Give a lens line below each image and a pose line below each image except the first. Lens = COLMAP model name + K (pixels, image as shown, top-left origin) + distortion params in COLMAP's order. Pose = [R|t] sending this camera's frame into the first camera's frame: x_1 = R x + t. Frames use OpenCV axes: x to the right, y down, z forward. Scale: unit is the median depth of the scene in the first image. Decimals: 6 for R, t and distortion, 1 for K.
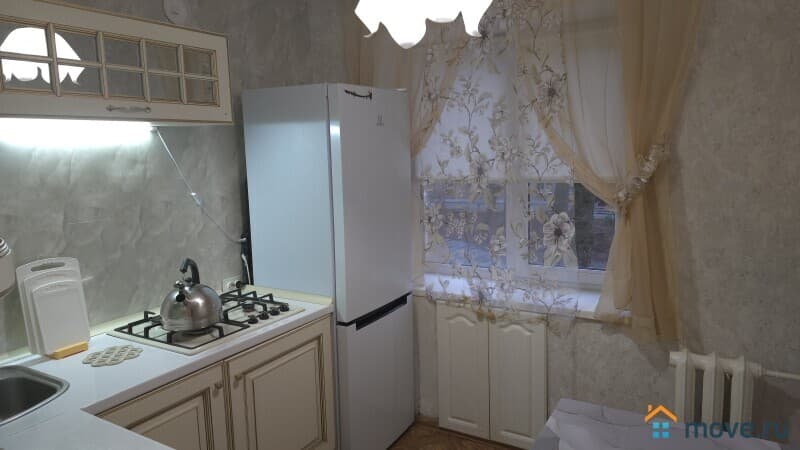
lens RADIAL K [[535.8, 0, 406.1], [0, 535.8, 223.6], [0, 0, 1]] dist [0.064261, -0.054036]
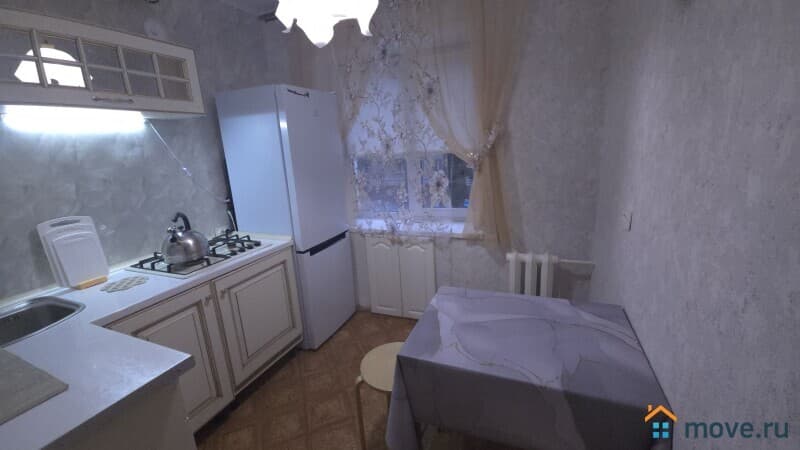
lens RADIAL K [[324.8, 0, 399.7], [0, 324.8, 224.1], [0, 0, 1]] dist [0.004134, -0.002959]
pose [[0.990120, -0.061574, 0.125979, 0.048973], [0.049973, 0.994387, 0.093262, 0.040265], [-0.131015, -0.086045, 0.987639, 0.082594]]
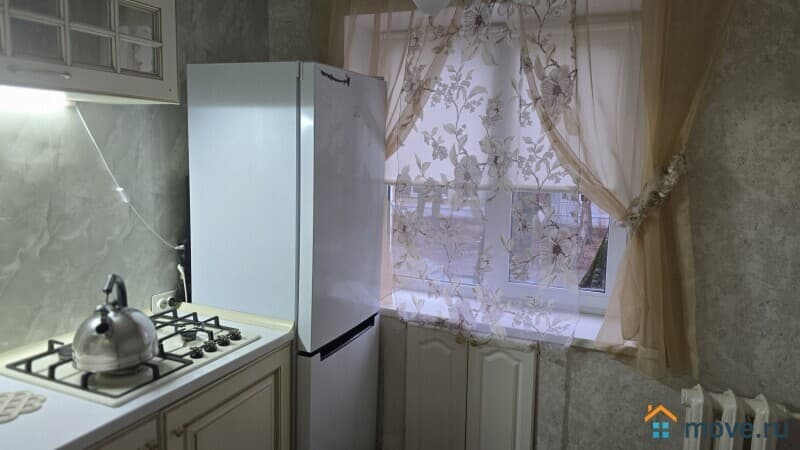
lens RADIAL K [[535.8, 0, 396.7], [0, 535.8, 219.8], [0, 0, 1]] dist [0.064261, -0.054036]
pose [[0.991710, 0.033062, 0.124170, -0.093175], [-0.031771, 0.999419, -0.012368, -0.014142], [-0.124507, 0.008321, 0.992184, 0.167686]]
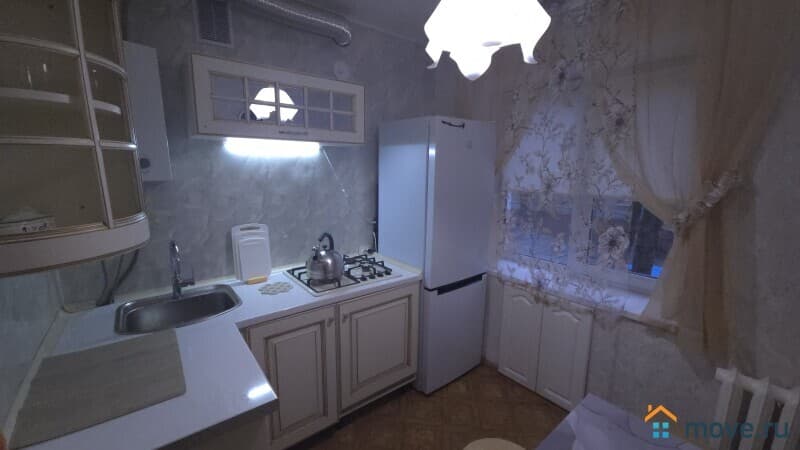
lens RADIAL K [[324.8, 0, 398.7], [0, 324.8, 223.8], [0, 0, 1]] dist [0.004134, -0.002959]
pose [[0.935249, 0.099230, -0.339797, 0.087697], [-0.087501, 0.994923, 0.049710, -0.020815], [0.343004, -0.016759, 0.939184, 0.186614]]
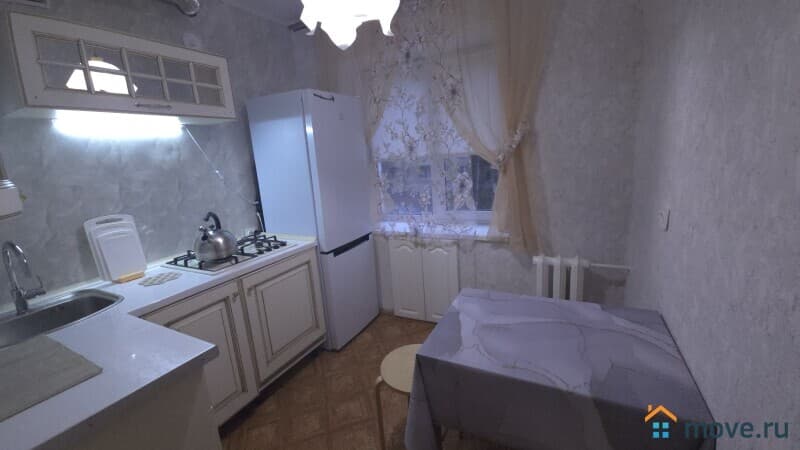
lens RADIAL K [[324.8, 0, 399.6], [0, 324.8, 224.2], [0, 0, 1]] dist [0.004134, -0.002959]
pose [[0.997425, -0.053913, 0.047293, 0.058081], [0.050619, 0.996381, 0.068277, 0.056395], [-0.050803, -0.065708, 0.996545, 0.084160]]
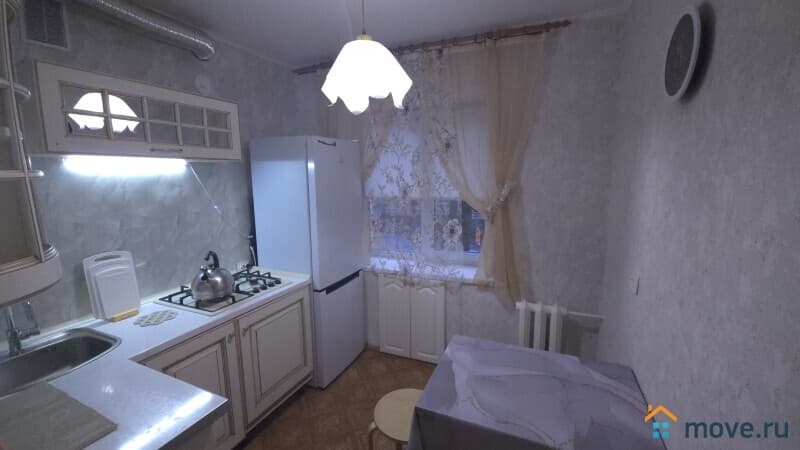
lens RADIAL K [[324.8, 0, 399.5], [0, 324.8, 223.8], [0, 0, 1]] dist [0.004134, -0.002959]
pose [[0.993141, -0.003337, 0.116876, 0.009578], [0.002771, 0.999984, 0.005008, -0.011677], [-0.116891, -0.004649, 0.993134, 0.042865]]
